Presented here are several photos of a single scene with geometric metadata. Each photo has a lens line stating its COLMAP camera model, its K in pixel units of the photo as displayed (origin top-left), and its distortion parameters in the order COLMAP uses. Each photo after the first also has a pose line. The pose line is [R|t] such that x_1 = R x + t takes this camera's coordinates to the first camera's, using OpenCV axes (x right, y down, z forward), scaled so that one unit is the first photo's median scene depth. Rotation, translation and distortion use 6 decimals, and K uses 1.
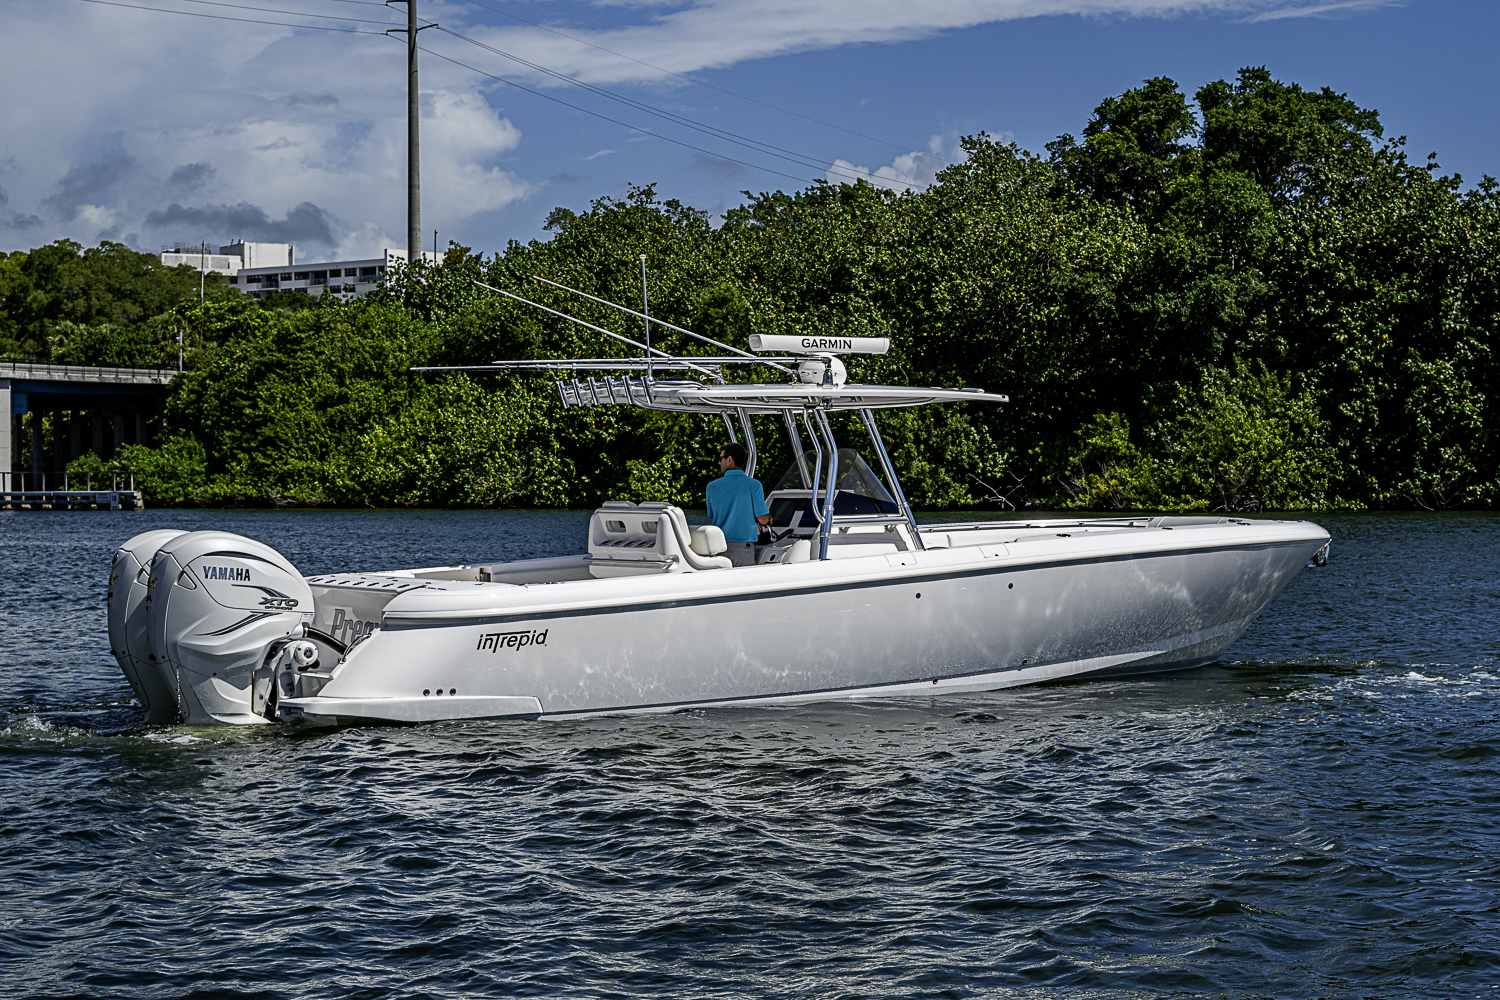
lens RADIAL K [[2765.4, 0, 846.6], [0, 2765.4, 466.9], [0, 0, 1]] dist [0.031427, -0.026315]
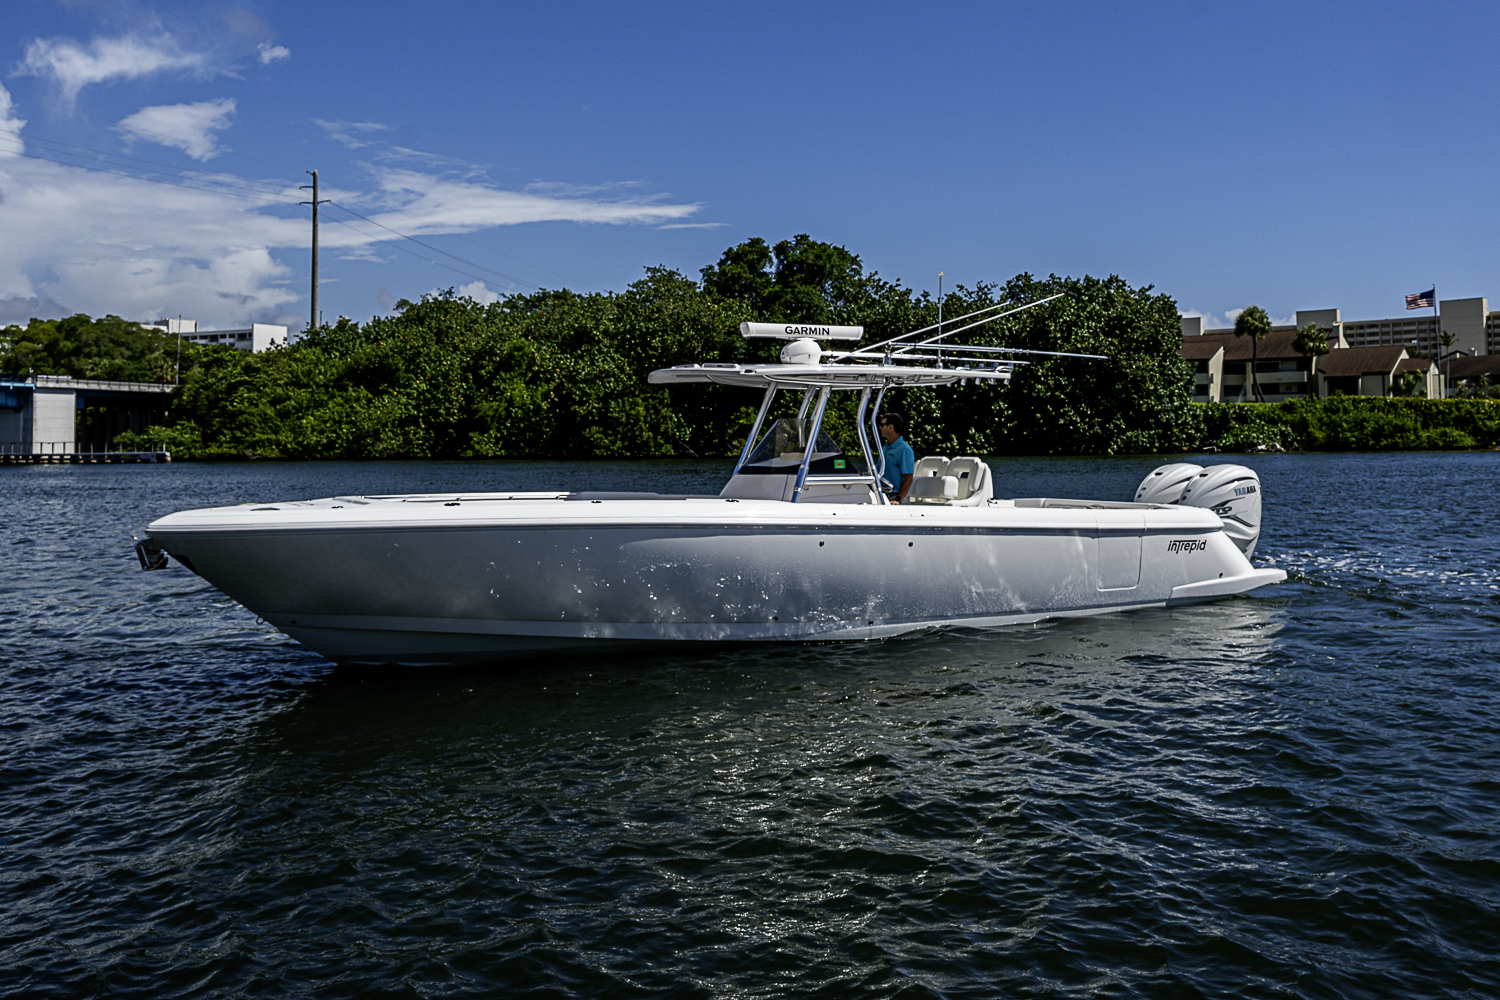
lens RADIAL K [[1296.6, 0, 843.6], [0, 1296.6, 374.2], [0, 0, 1]] dist [-0.000137, 0.000767]
pose [[0.959386, 0.008515, 0.281969, -0.068254], [0.005149, 0.998849, -0.047683, 0.000853], [-0.282050, 0.047198, 0.958238, 0.077871]]
